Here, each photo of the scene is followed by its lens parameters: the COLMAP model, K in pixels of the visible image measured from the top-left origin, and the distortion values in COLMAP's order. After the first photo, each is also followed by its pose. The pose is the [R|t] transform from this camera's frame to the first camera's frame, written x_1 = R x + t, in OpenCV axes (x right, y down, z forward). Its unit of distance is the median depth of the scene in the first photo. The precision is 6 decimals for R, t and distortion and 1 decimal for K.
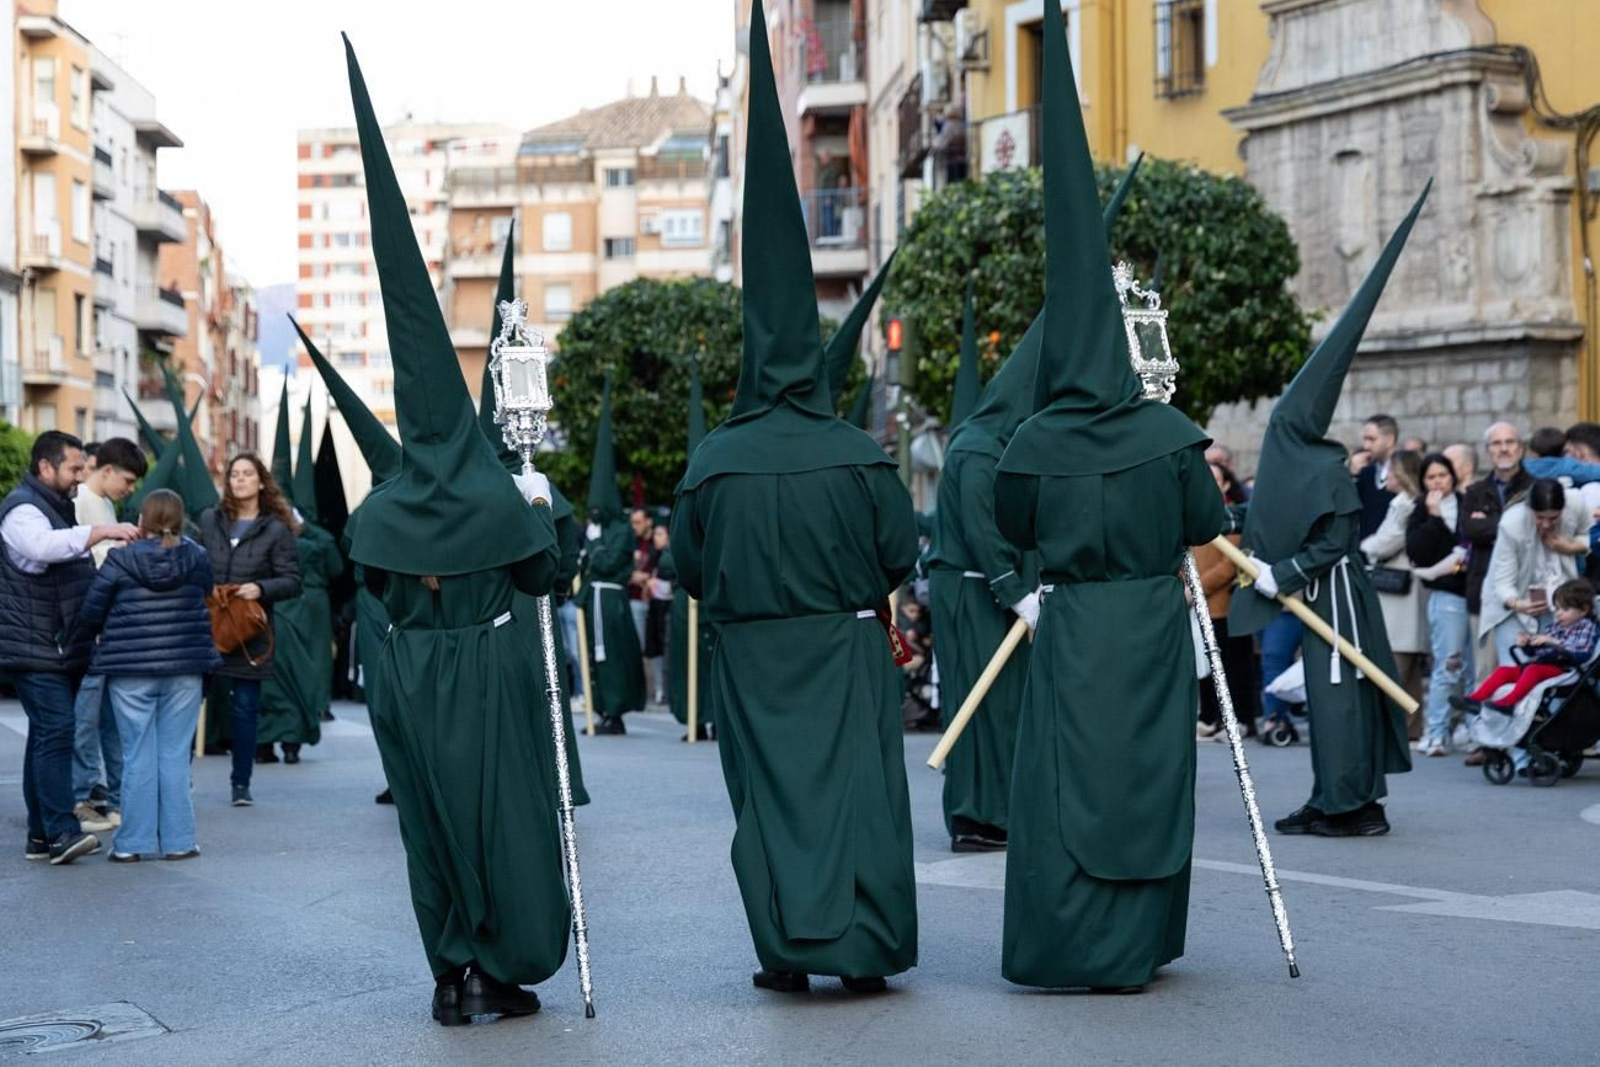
lens RADIAL K [[3389.1, 0, 799.6], [0, 3389.1, 533.2], [0, 0, 1]] dist [0.039224, 0.000000]
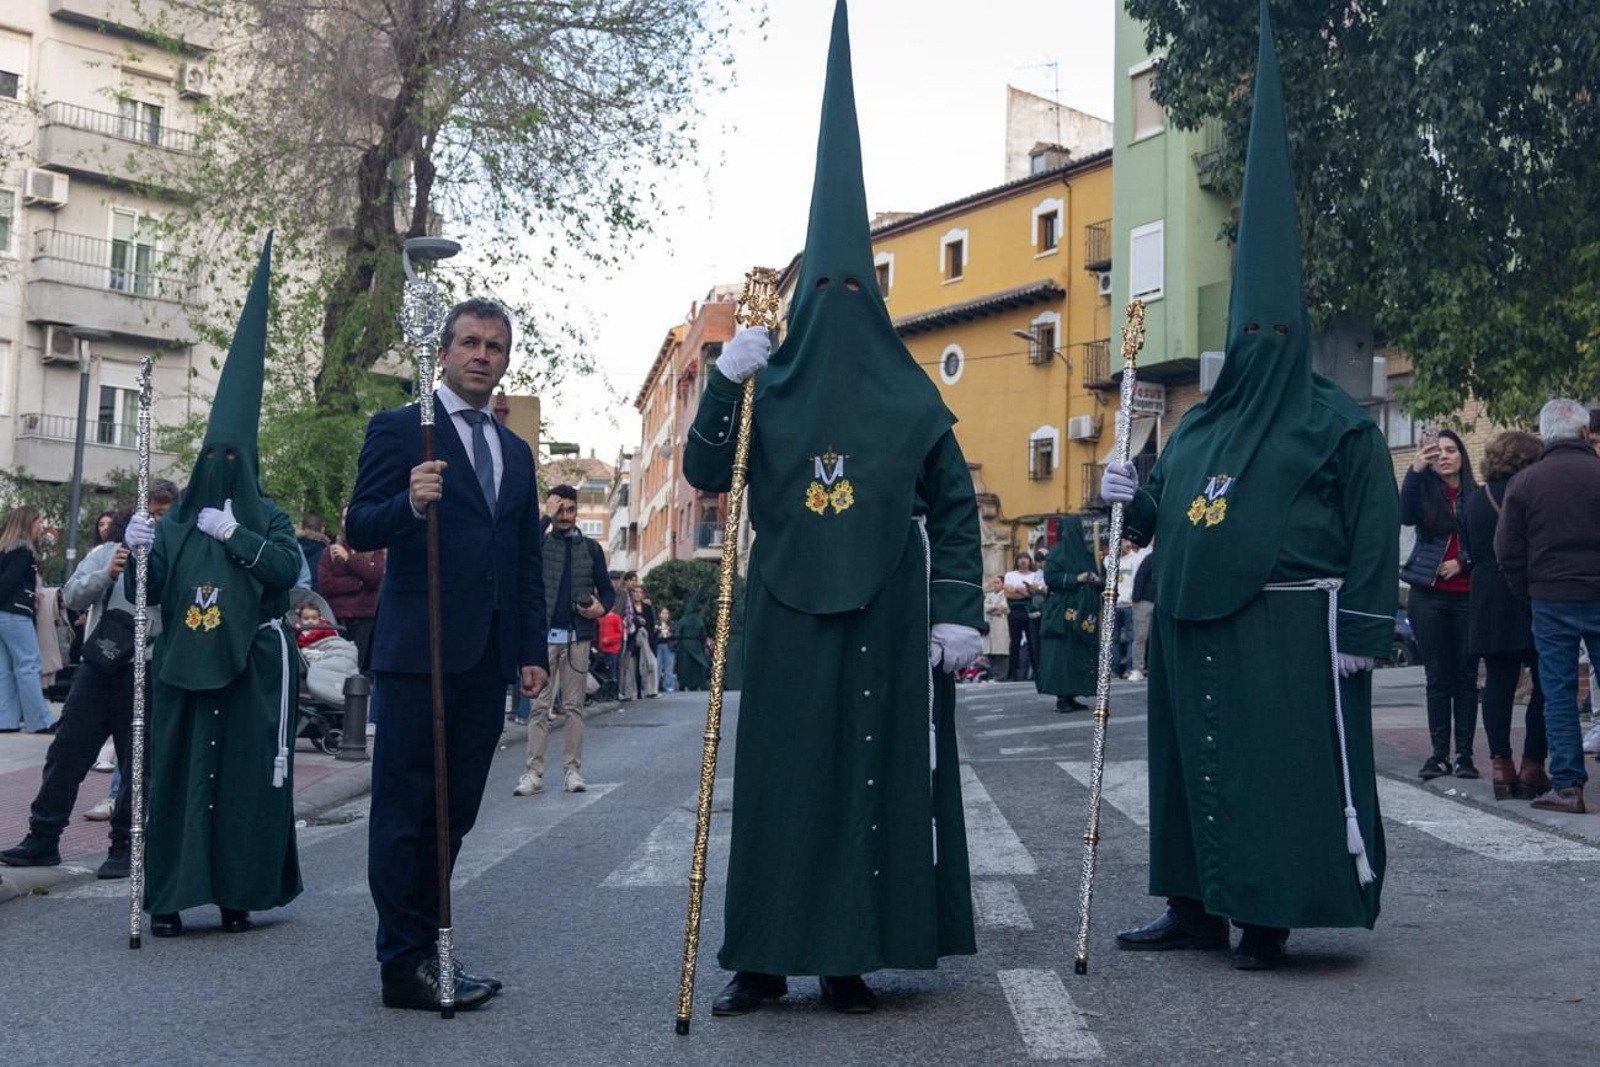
lens RADIAL K [[1915.2, 0, 801.4], [0, 1915.2, 531.5], [0, 0, 1]] dist [0.026280, 0.000000]
pose [[0.994852, 0.050974, 0.087581, -0.019146], [-0.042841, 0.994804, -0.092361, 0.009378], [-0.091834, 0.088133, 0.991866, -0.124979]]
